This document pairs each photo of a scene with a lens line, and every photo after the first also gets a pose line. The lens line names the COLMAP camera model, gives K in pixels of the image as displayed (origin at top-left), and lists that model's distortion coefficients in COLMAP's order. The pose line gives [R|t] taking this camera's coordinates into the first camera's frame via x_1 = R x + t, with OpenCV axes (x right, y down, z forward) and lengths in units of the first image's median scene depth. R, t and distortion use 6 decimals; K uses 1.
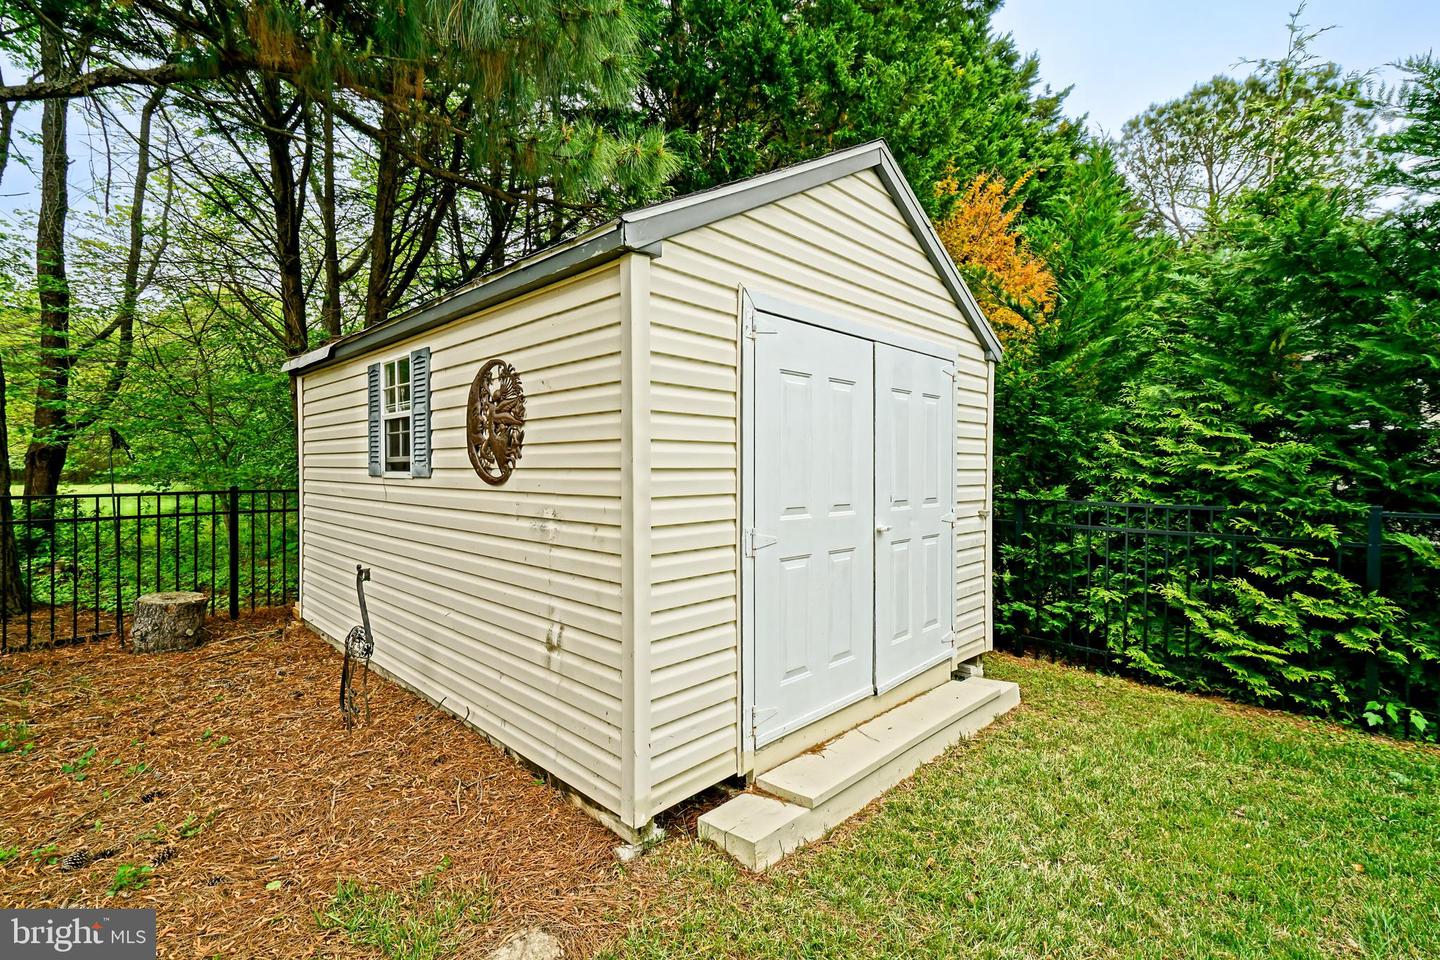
lens RADIAL K [[647.2, 0, 718.4], [0, 647.2, 478.3], [0, 0, 1]] dist [0.001919, 0.000185]
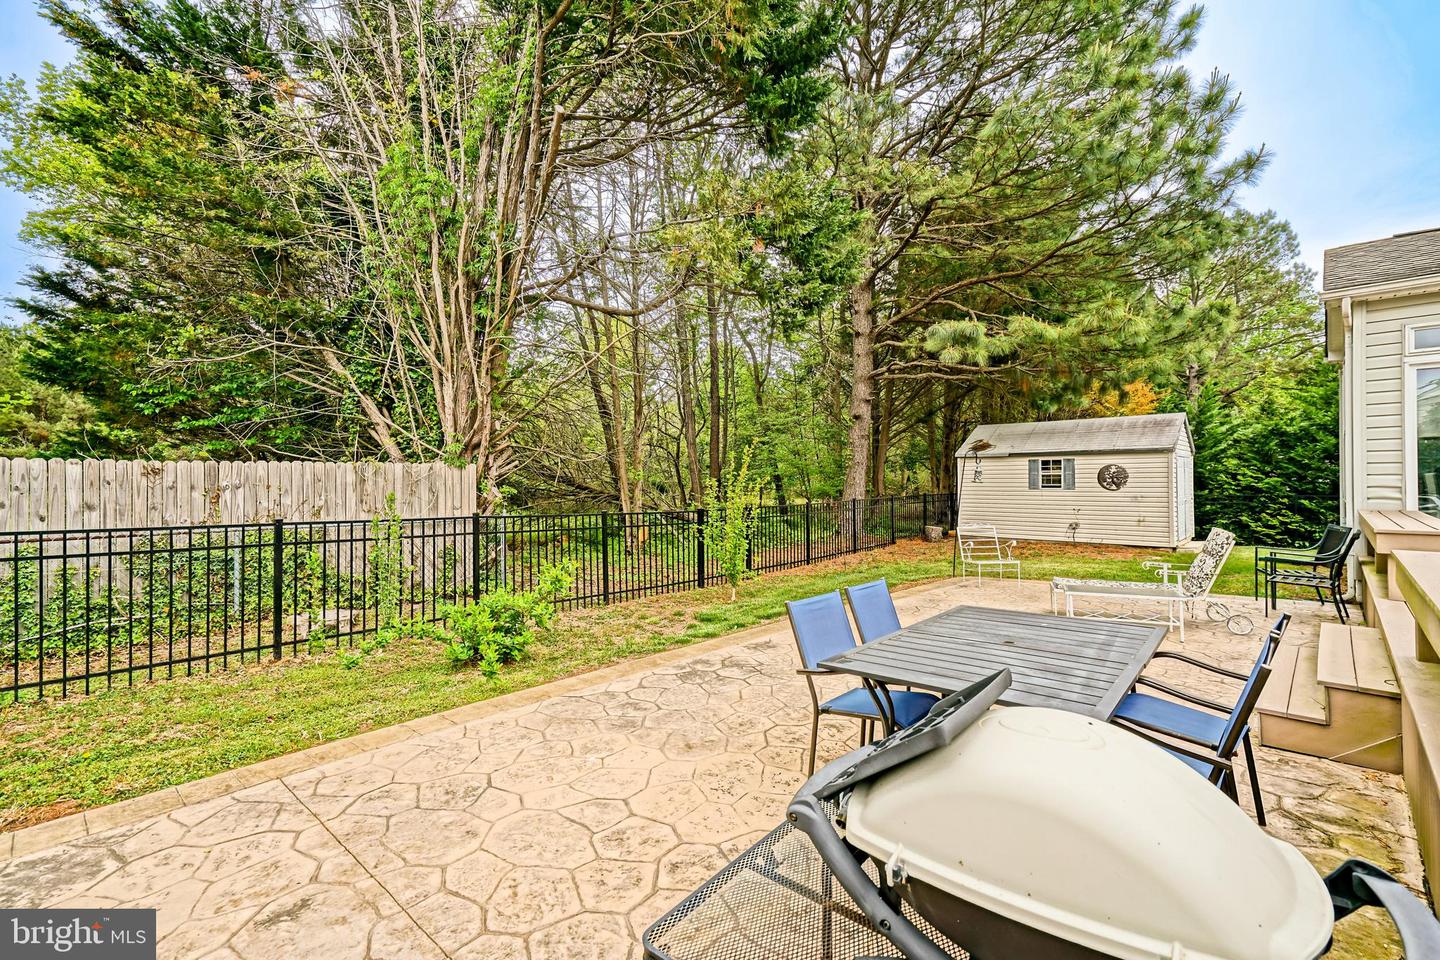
lens RADIAL K [[647.2, 0, 718.2], [0, 647.2, 476.1], [0, 0, 1]] dist [0.001919, 0.000185]
pose [[0.998760, -0.010680, 0.048631, -2.541292], [0.011766, 0.999686, -0.022106, -0.018796], [-0.048380, 0.022651, 0.998572, -2.616788]]
